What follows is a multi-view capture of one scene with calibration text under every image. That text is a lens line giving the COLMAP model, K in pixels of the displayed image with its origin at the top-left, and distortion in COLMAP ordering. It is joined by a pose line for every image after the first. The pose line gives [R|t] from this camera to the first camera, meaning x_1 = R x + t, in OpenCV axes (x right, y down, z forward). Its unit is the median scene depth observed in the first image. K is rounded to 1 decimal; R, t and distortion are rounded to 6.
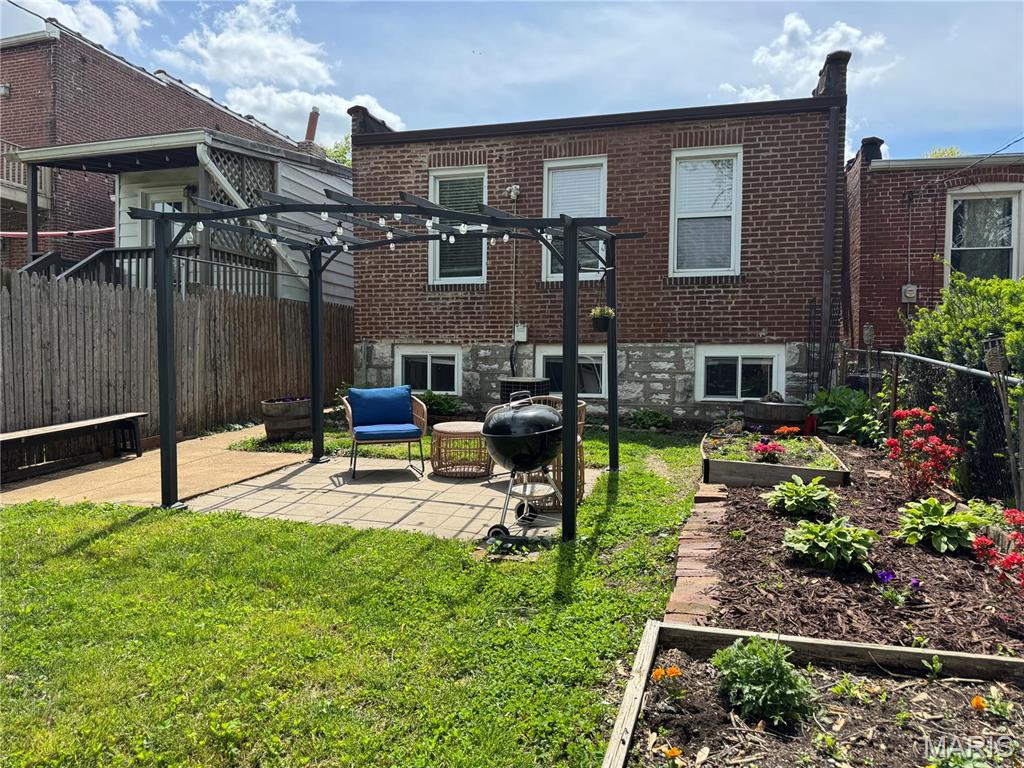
lens RADIAL K [[714.5, 0, 512.0], [0, 714.5, 384.0], [0, 0, 1]] dist [0.118589, -0.176413]
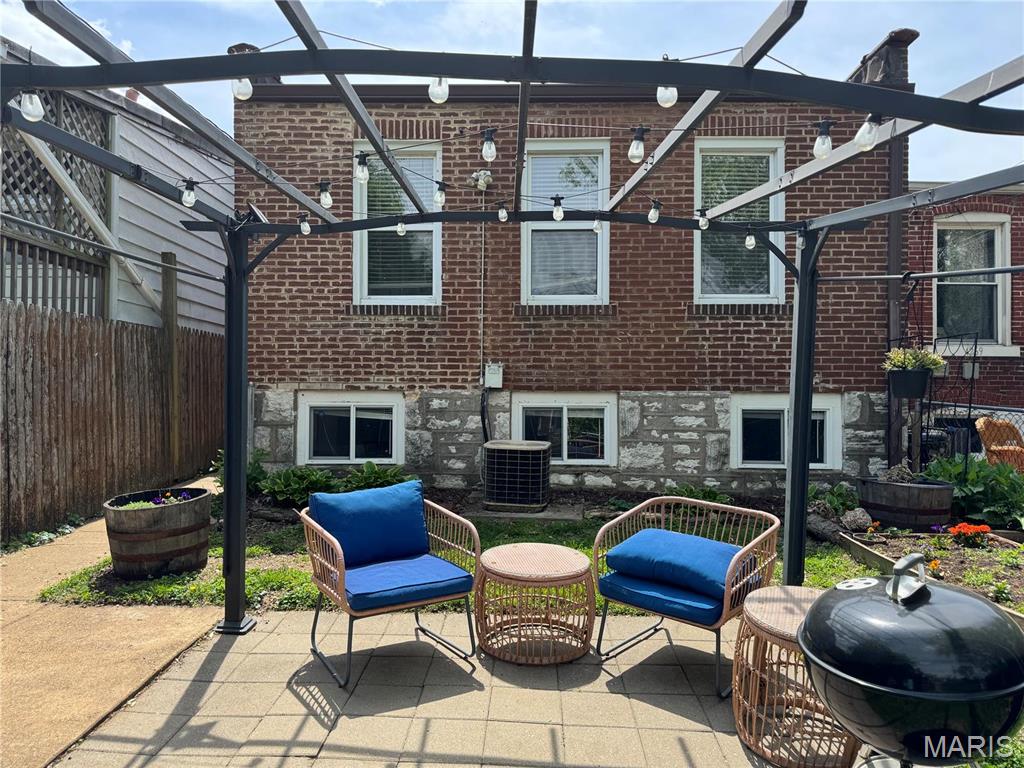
lens RADIAL K [[714.5, 0, 512.0], [0, 714.5, 384.0], [0, 0, 1]] dist [0.118589, -0.176413]
pose [[0.968817, 0.001599, 0.247773, -0.145902], [0.008784, 0.999129, -0.040792, -0.033779], [-0.247623, 0.041696, 0.967959, 0.304088]]
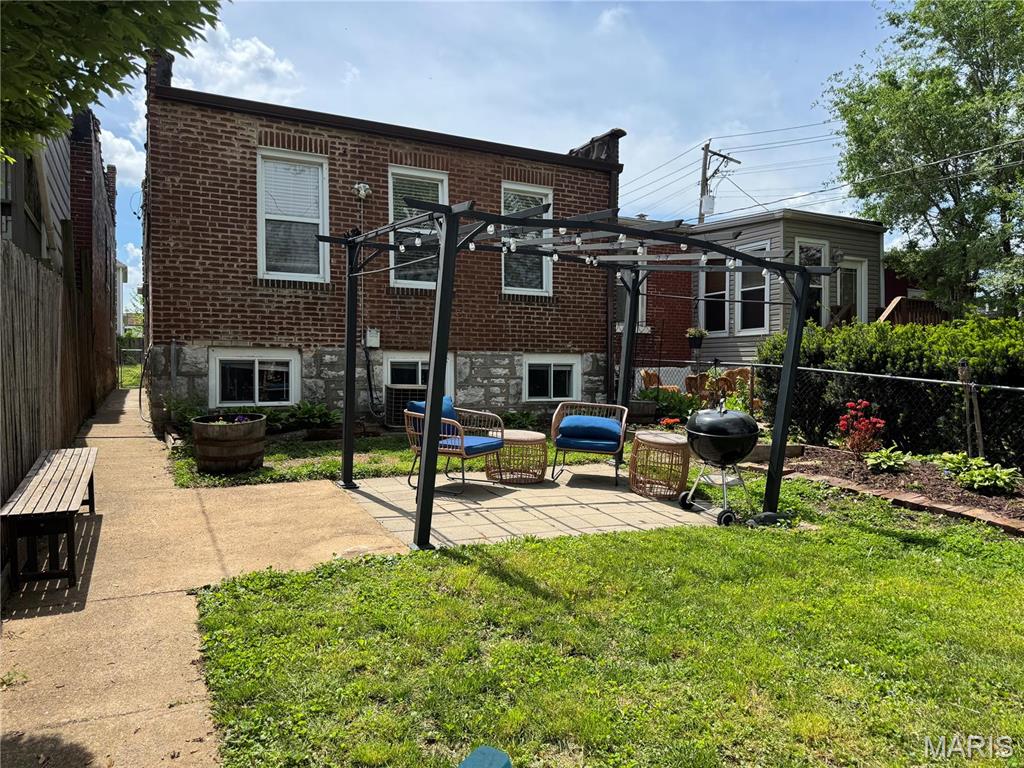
lens RADIAL K [[716.5, 0, 512.0], [0, 716.5, 384.0], [0, 0, 1]] dist [0.120105, -0.261892]
pose [[0.730198, -0.016272, 0.683042, -0.512306], [0.018998, 0.999813, 0.003510, -0.009310], [-0.682972, 0.010413, 0.730371, 0.161833]]
